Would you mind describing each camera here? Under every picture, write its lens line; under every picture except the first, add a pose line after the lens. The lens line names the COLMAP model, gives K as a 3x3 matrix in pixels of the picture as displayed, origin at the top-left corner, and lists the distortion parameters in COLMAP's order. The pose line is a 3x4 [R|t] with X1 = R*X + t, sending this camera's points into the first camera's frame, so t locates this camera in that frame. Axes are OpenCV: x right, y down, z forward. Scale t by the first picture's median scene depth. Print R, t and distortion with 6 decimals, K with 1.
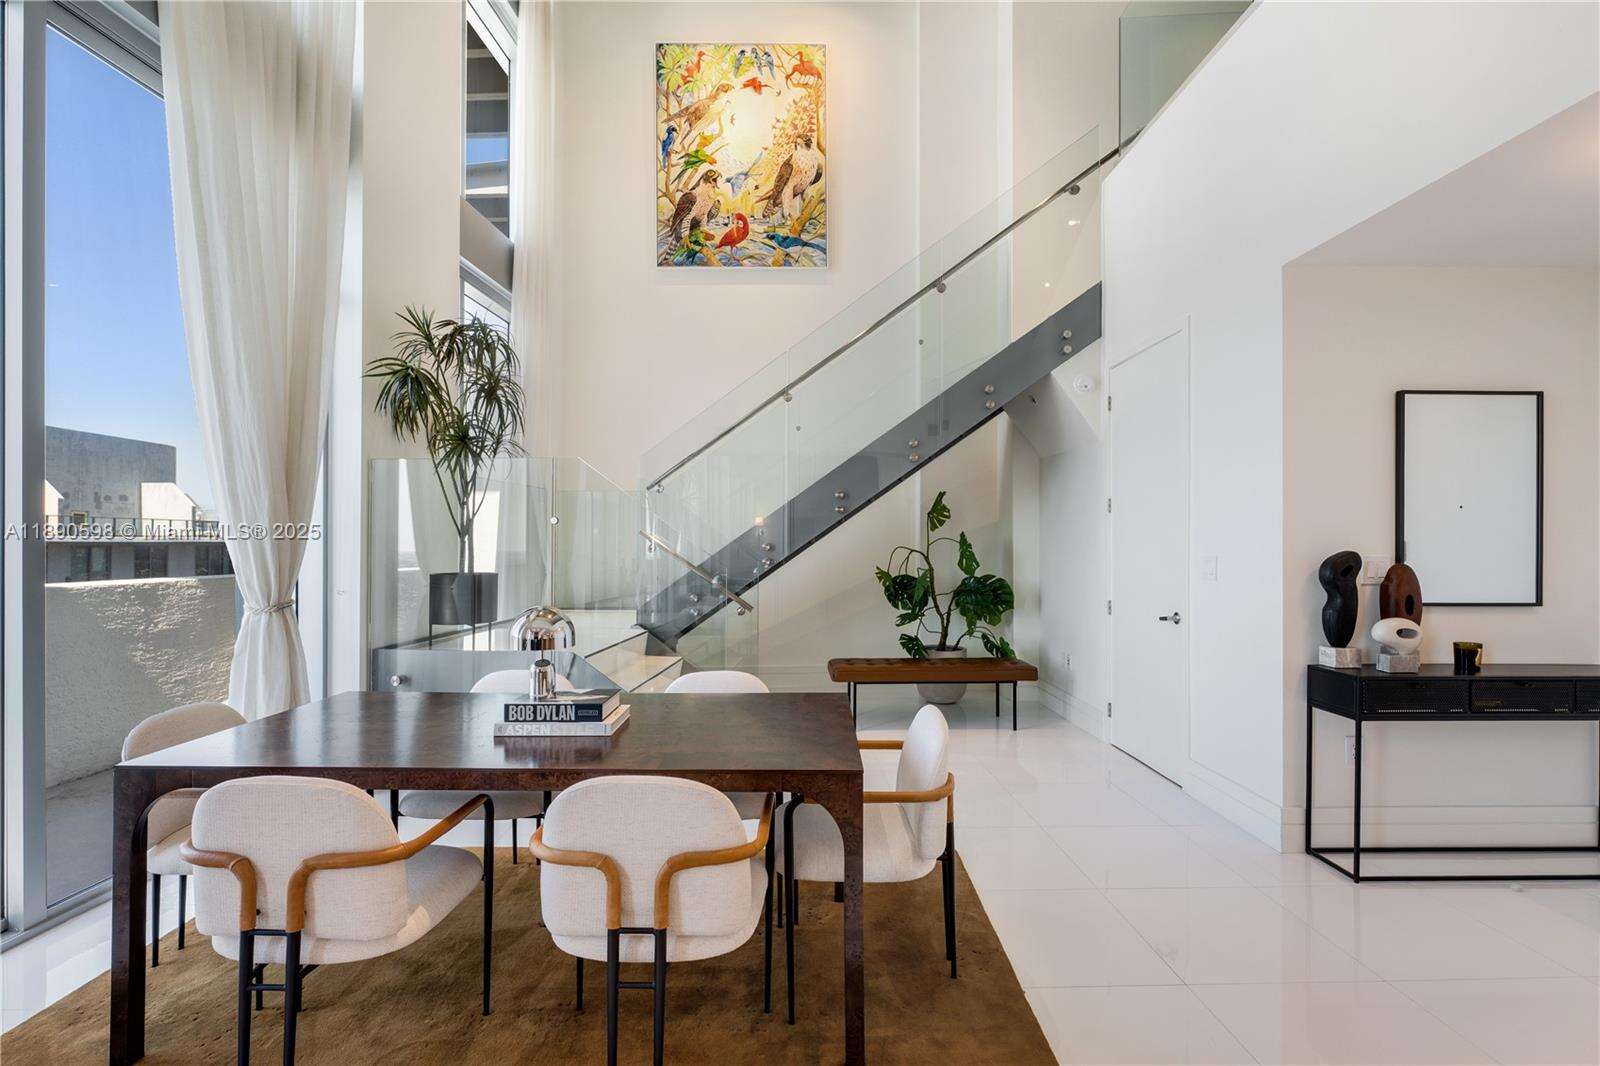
lens RADIAL K [[733.3, 0, 787.7], [0, 733.3, 533.9], [0, 0, 1]] dist [-0.004667, 0.000611]
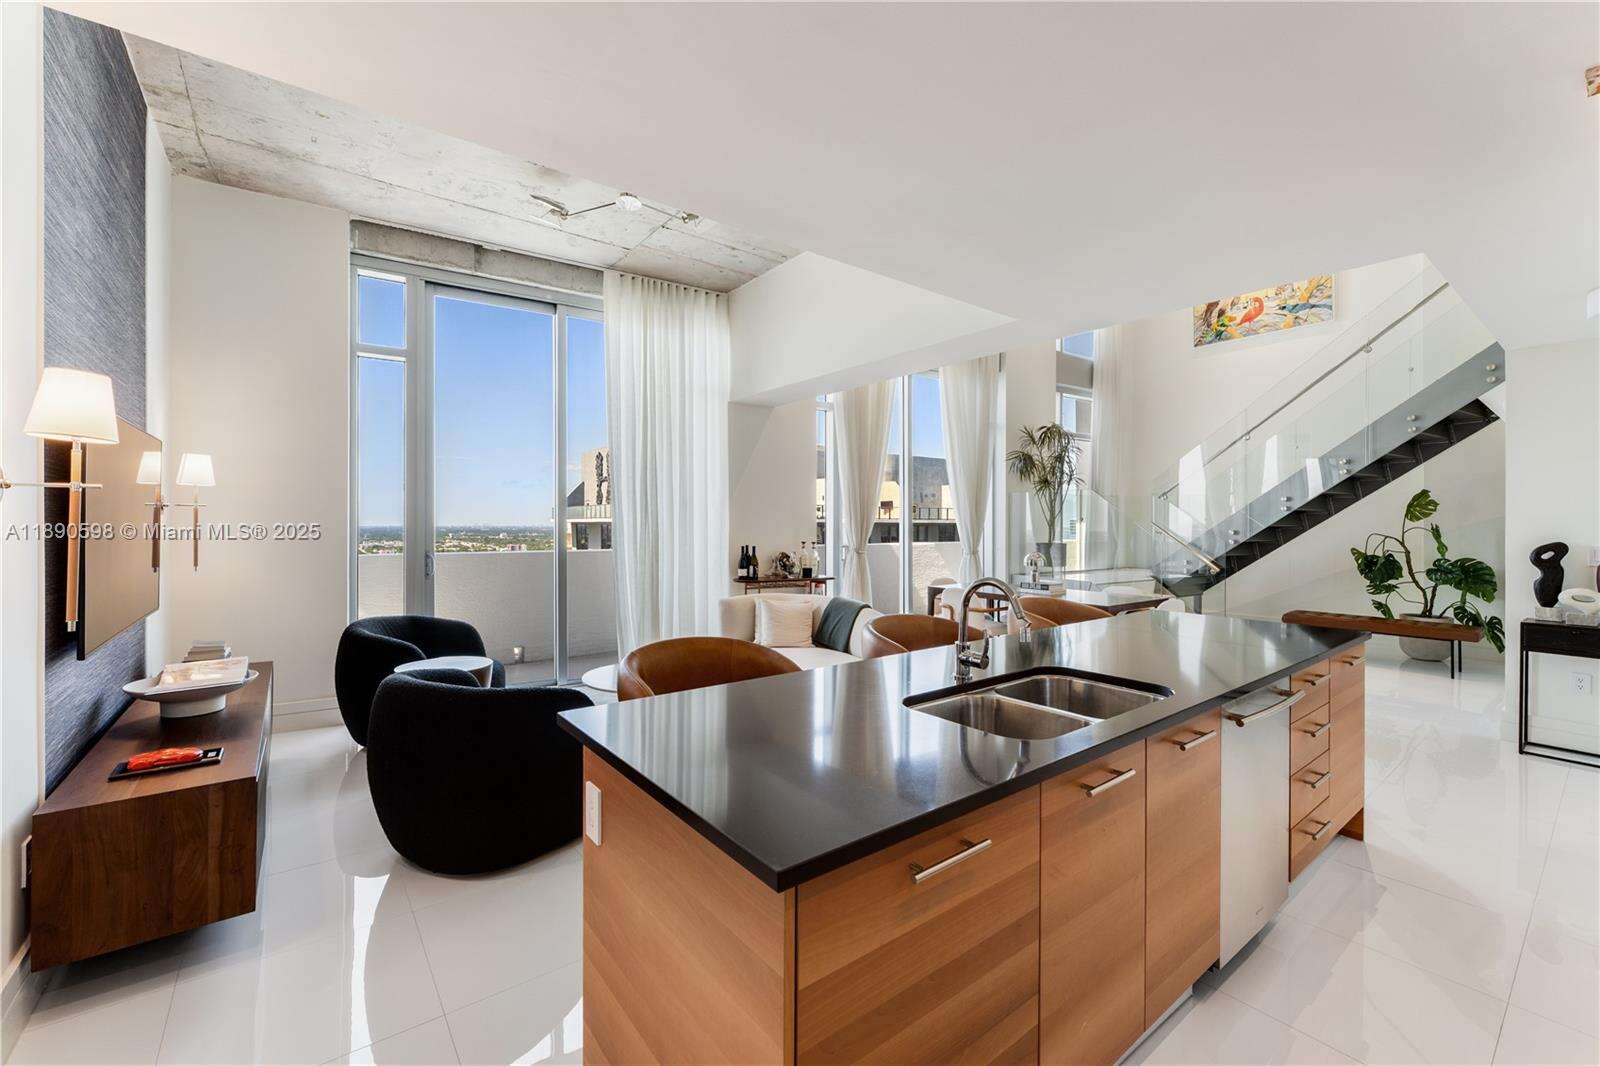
lens RADIAL K [[645.3, 0, 815.3], [0, 645.3, 521.7], [0, 0, 1]] dist [-0.003332, 0.001131]
pose [[0.606295, 0.001084, -0.795239, 0.411589], [0.006953, 0.999954, 0.006663, -0.016569], [0.795210, -0.009569, 0.606259, -0.442724]]
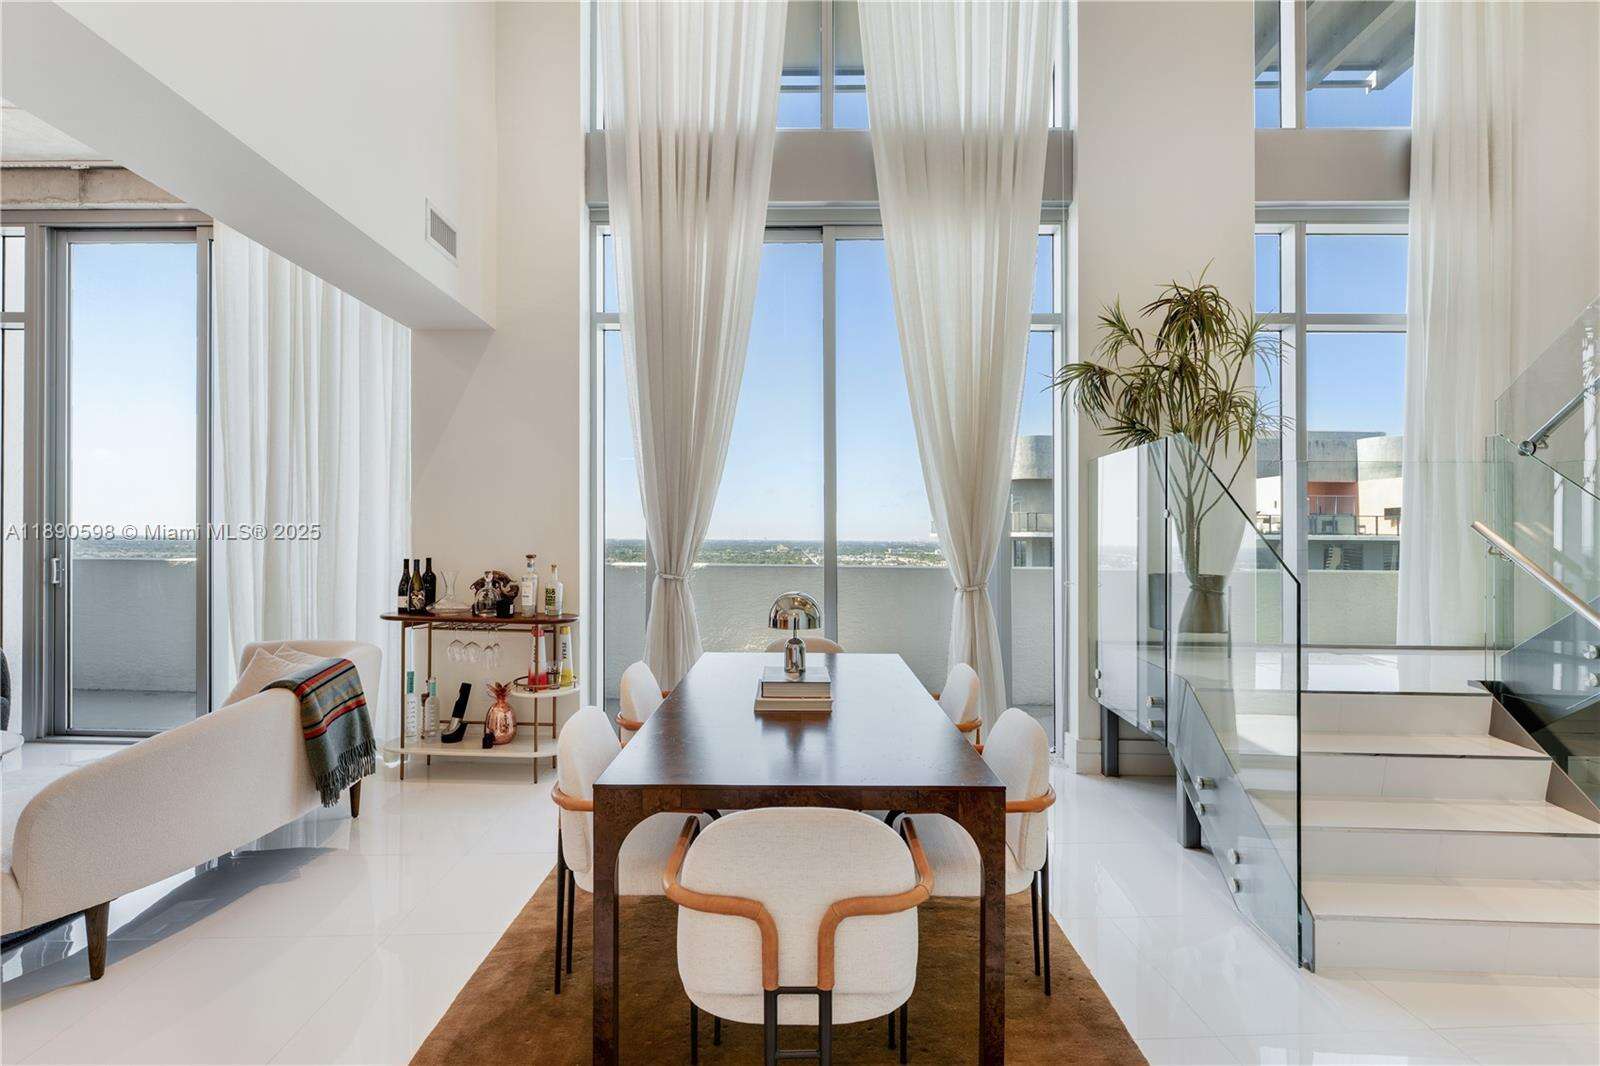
lens RADIAL K [[733.3, 0, 813.5], [0, 733.3, 533.1], [0, 0, 1]] dist [-0.004667, 0.000611]
pose [[0.044056, -0.002168, -0.999027, 0.280121], [0.002521, 0.999995, -0.002059, 0.001630], [0.999026, -0.002428, 0.044061, 0.321663]]
